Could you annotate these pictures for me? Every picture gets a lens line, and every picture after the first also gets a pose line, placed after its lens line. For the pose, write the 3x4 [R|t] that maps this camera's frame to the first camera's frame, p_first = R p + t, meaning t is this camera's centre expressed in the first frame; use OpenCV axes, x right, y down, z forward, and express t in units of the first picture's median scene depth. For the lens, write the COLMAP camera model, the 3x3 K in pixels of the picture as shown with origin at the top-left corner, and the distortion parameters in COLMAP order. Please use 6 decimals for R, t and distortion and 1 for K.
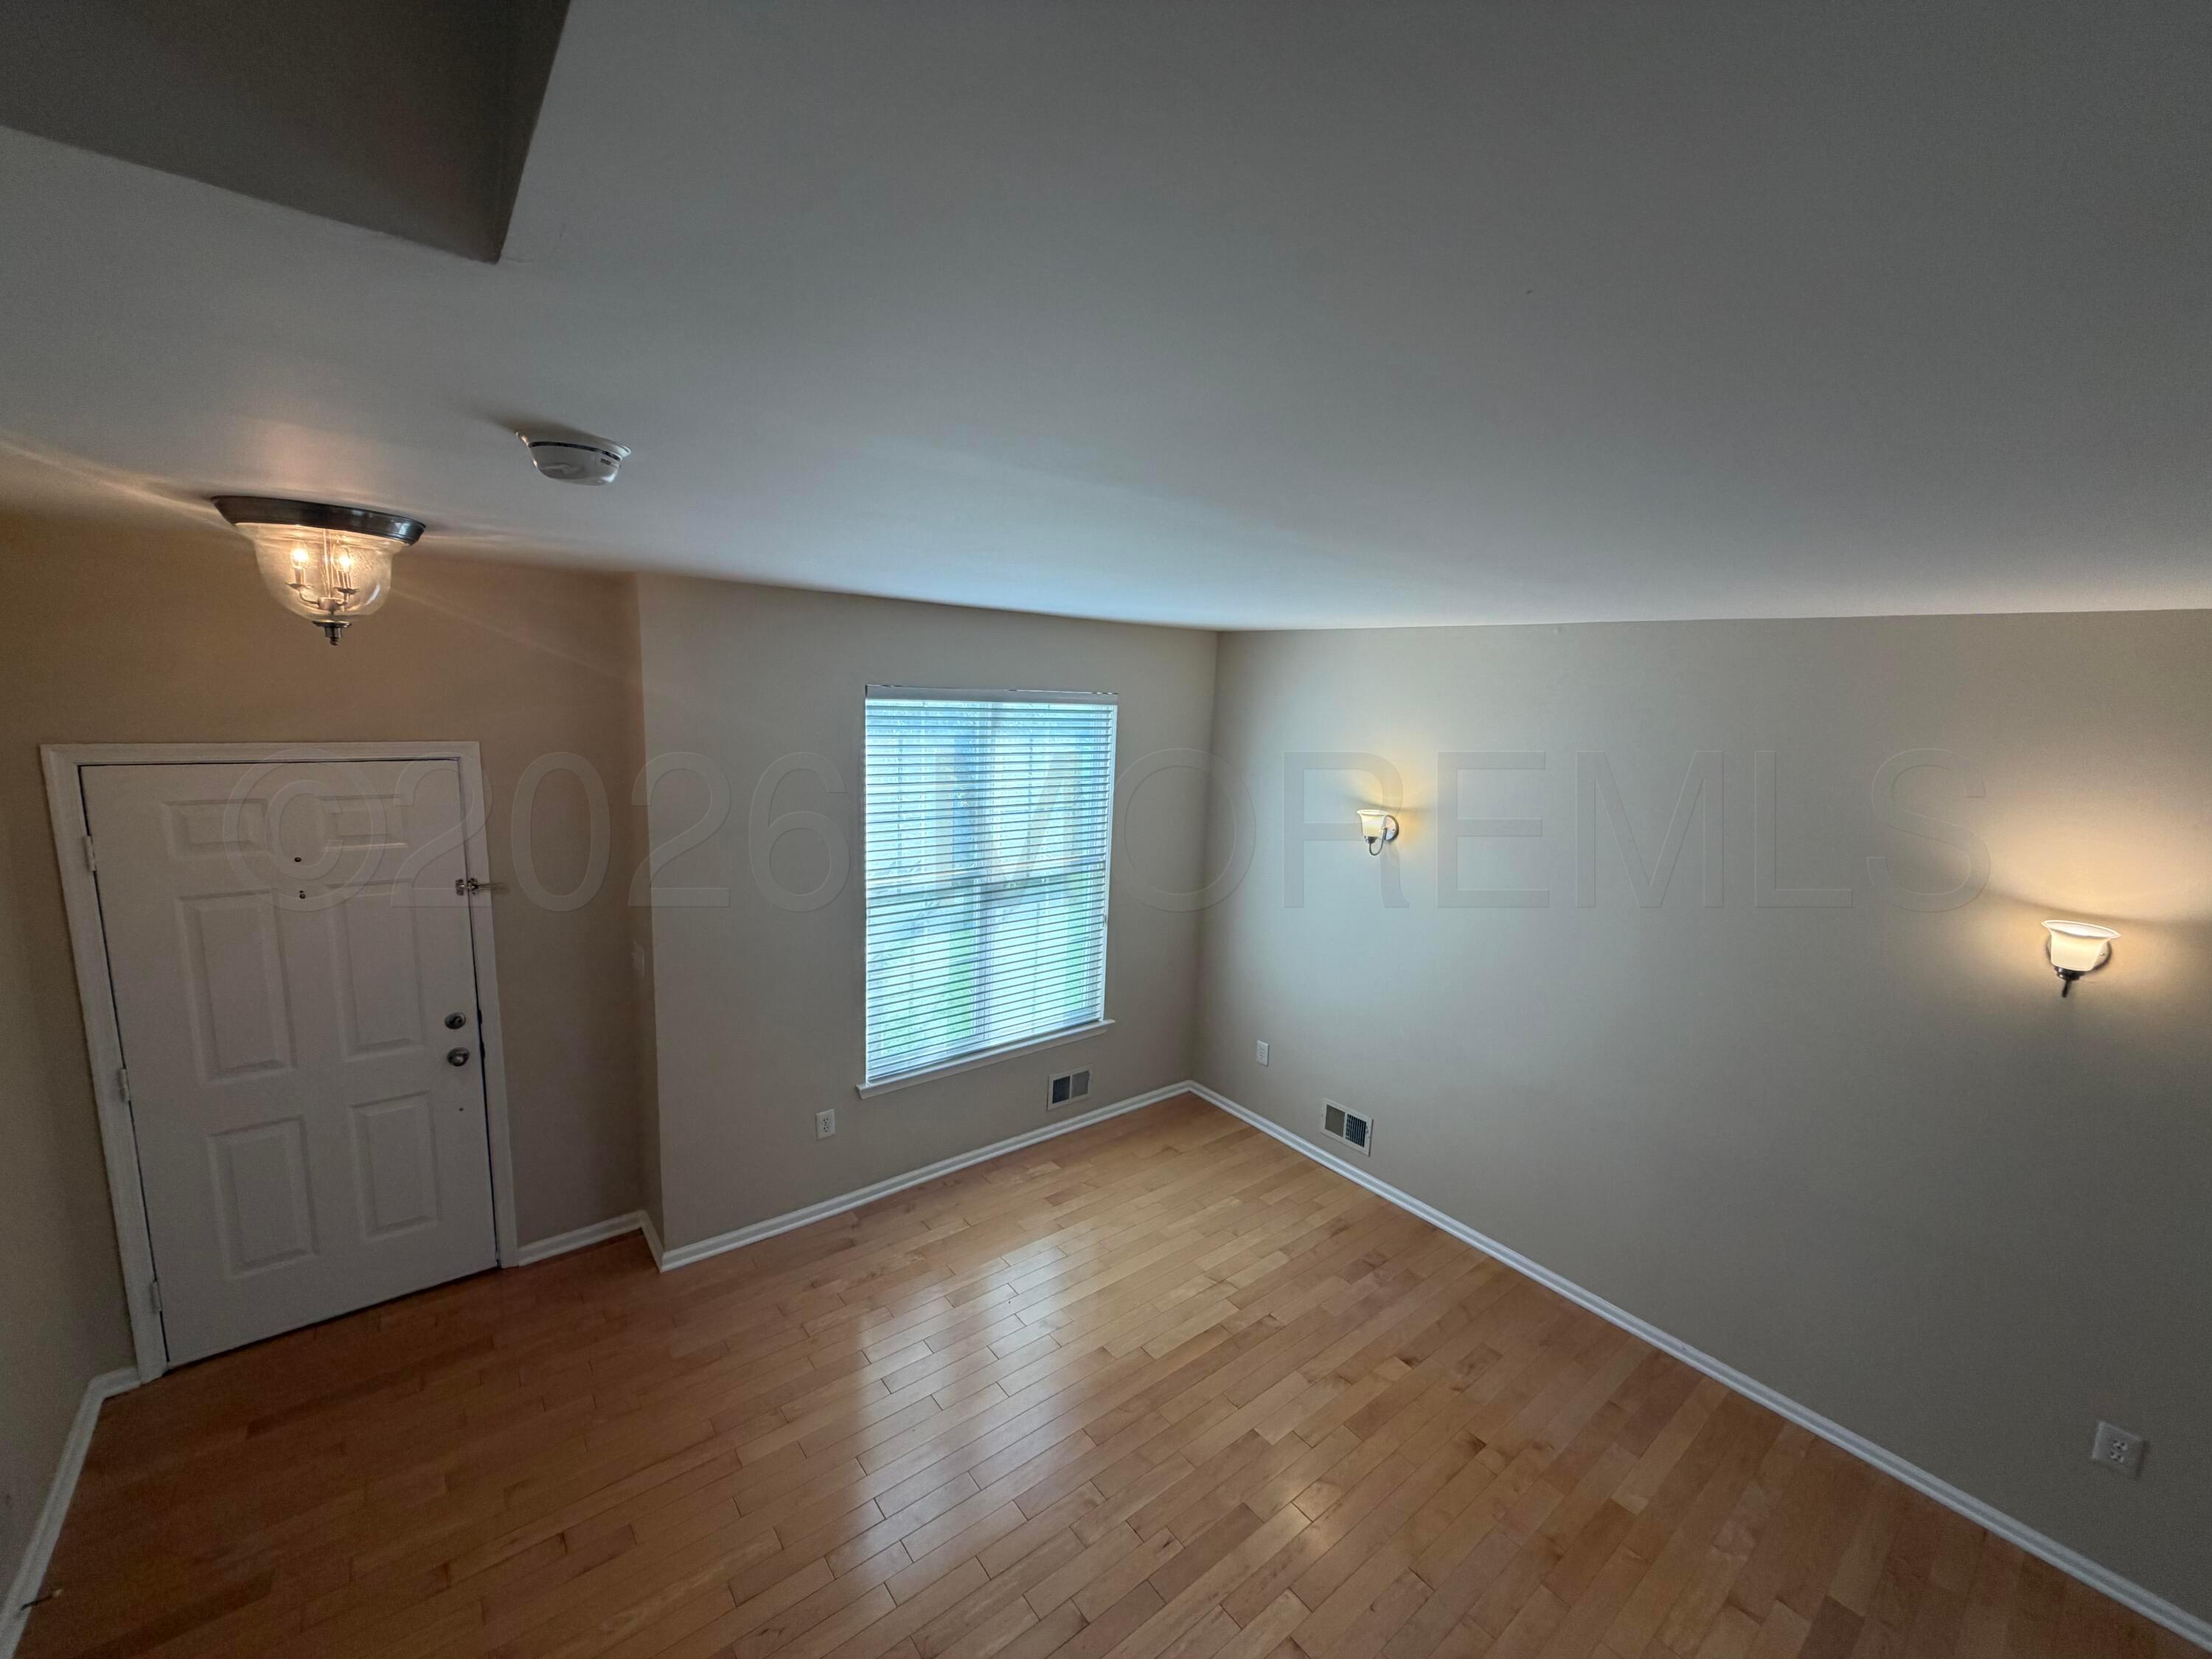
lens RADIAL K [[878.3, 0, 1110.5], [0, 878.3, 832.2], [0, 0, 1]] dist [-0.000686, 0.000498]
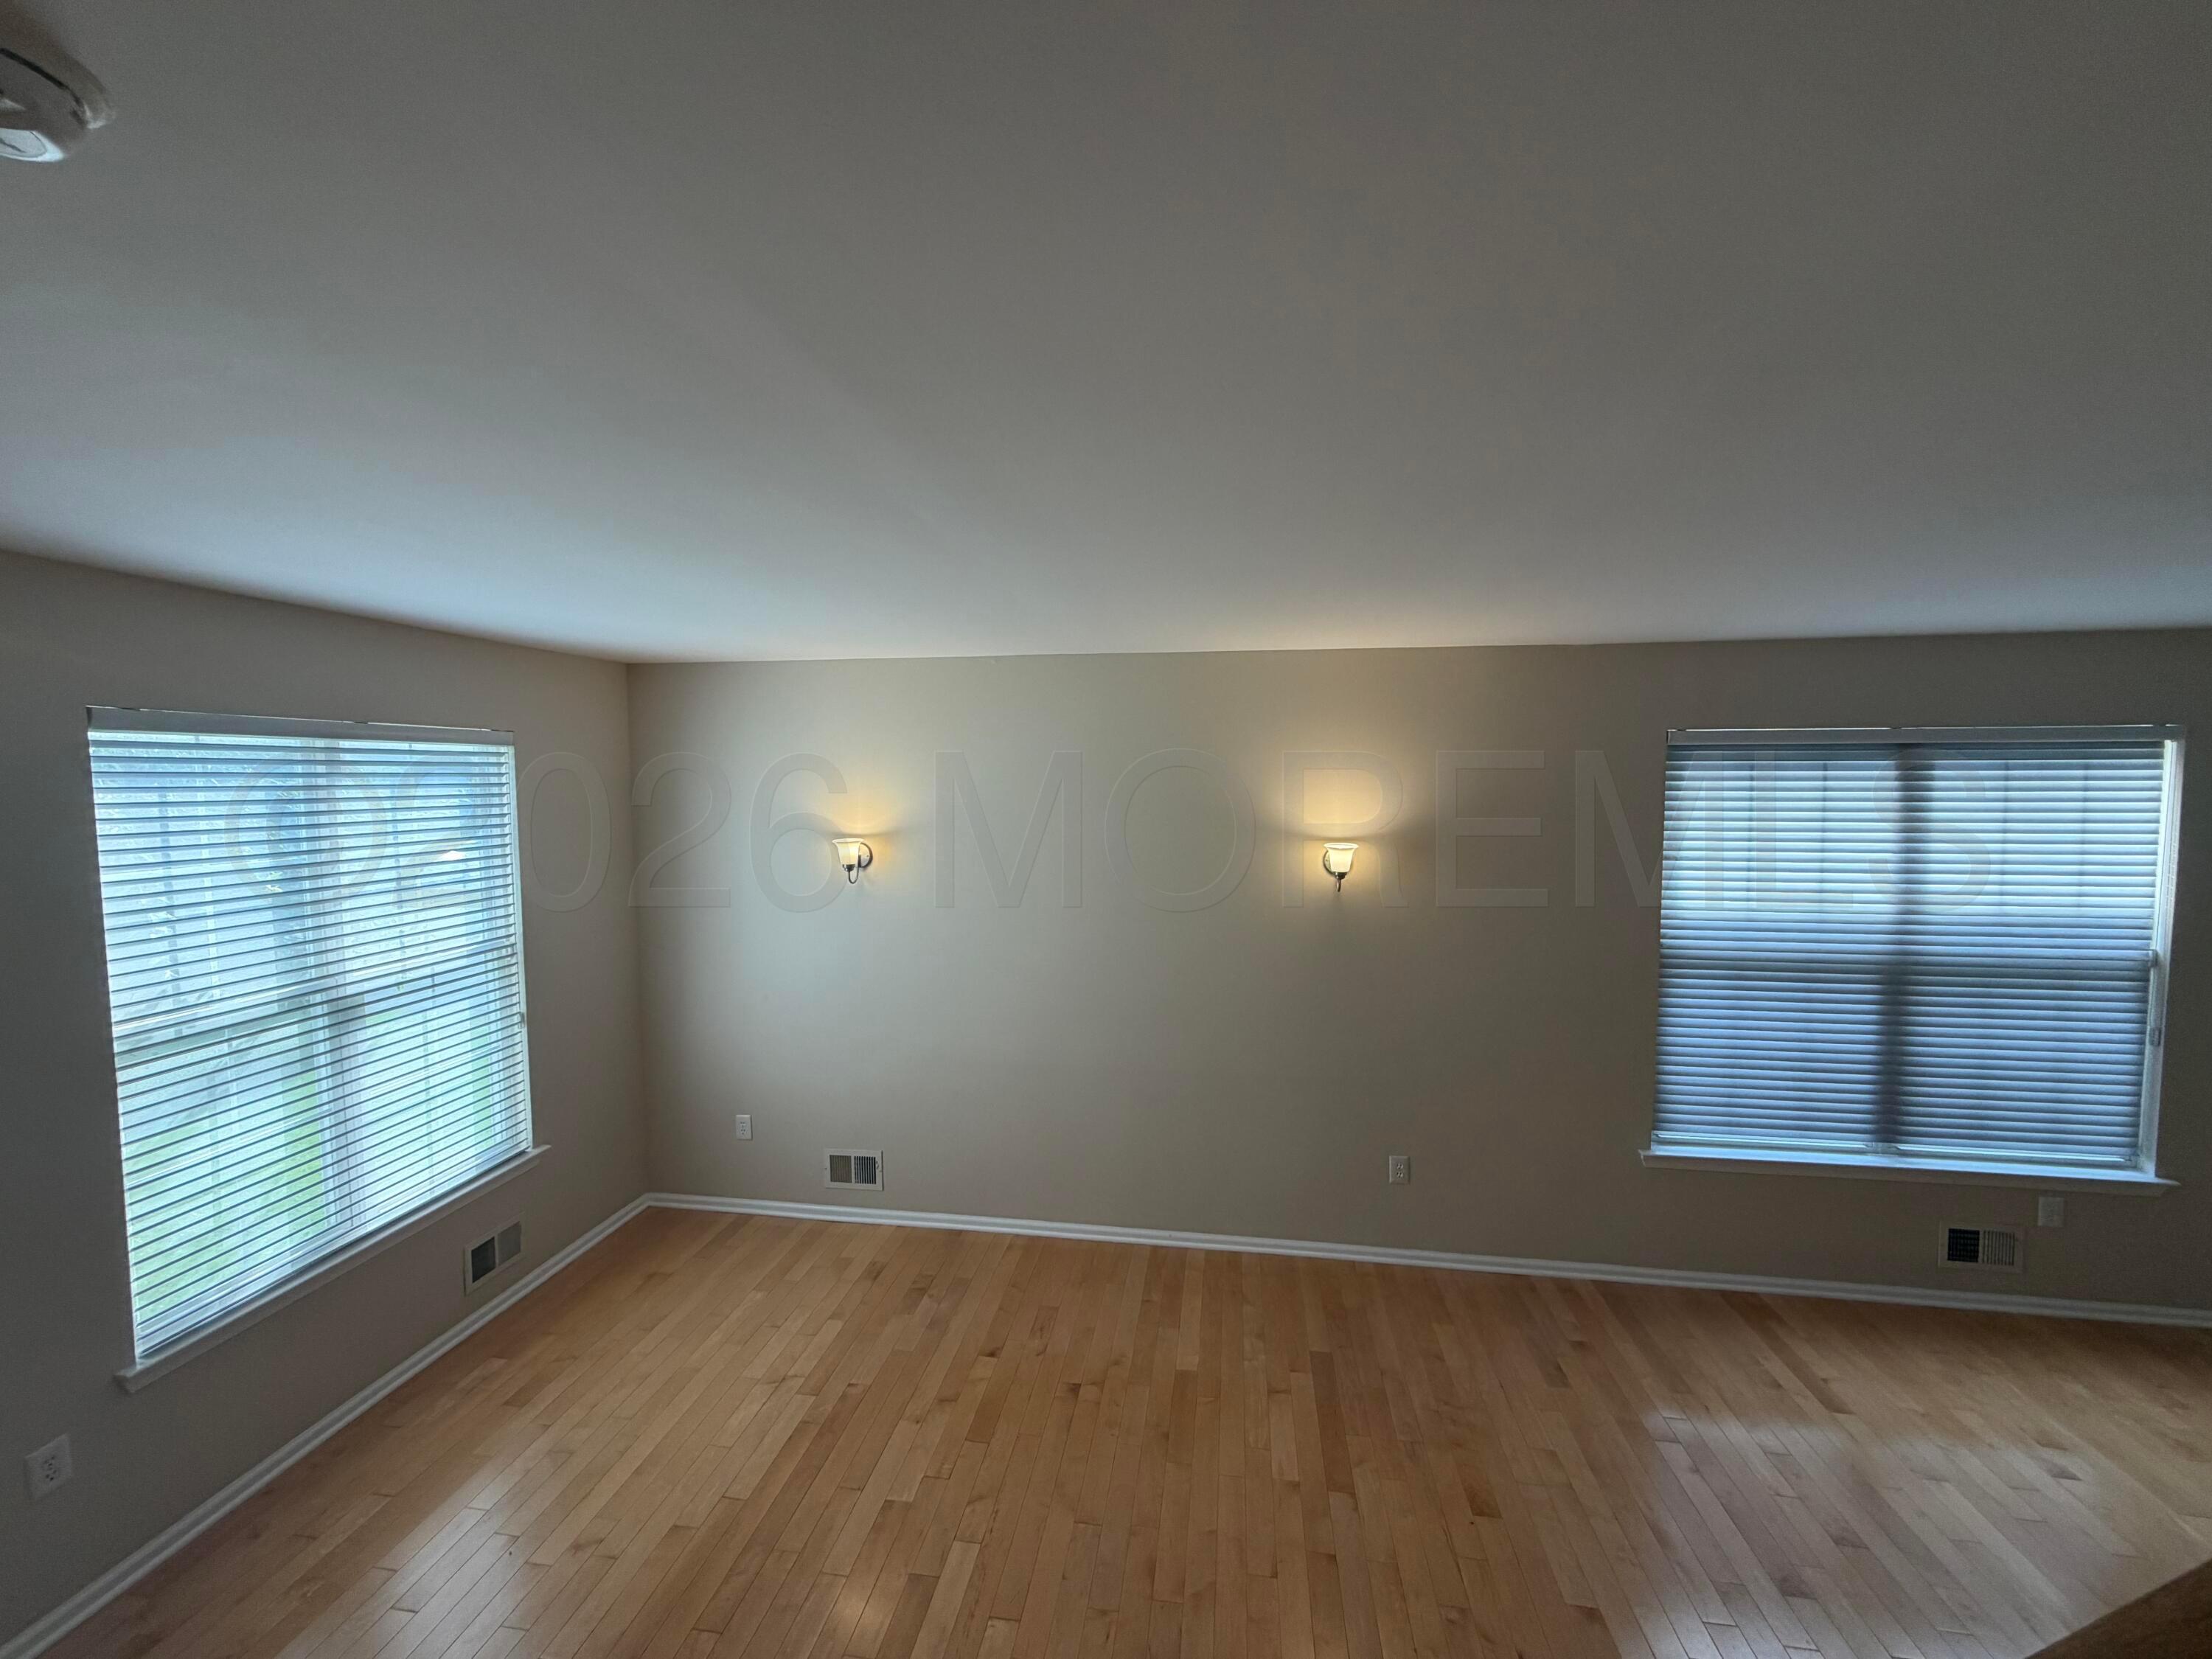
lens RADIAL K [[878.3, 0, 1110.1], [0, 878.3, 826.9], [0, 0, 1]] dist [-0.000686, 0.000498]
pose [[0.730041, -0.087962, 0.677719, -0.165558], [0.148458, 0.988413, -0.031633, 0.040023], [-0.667083, 0.123707, 0.734641, 0.067046]]
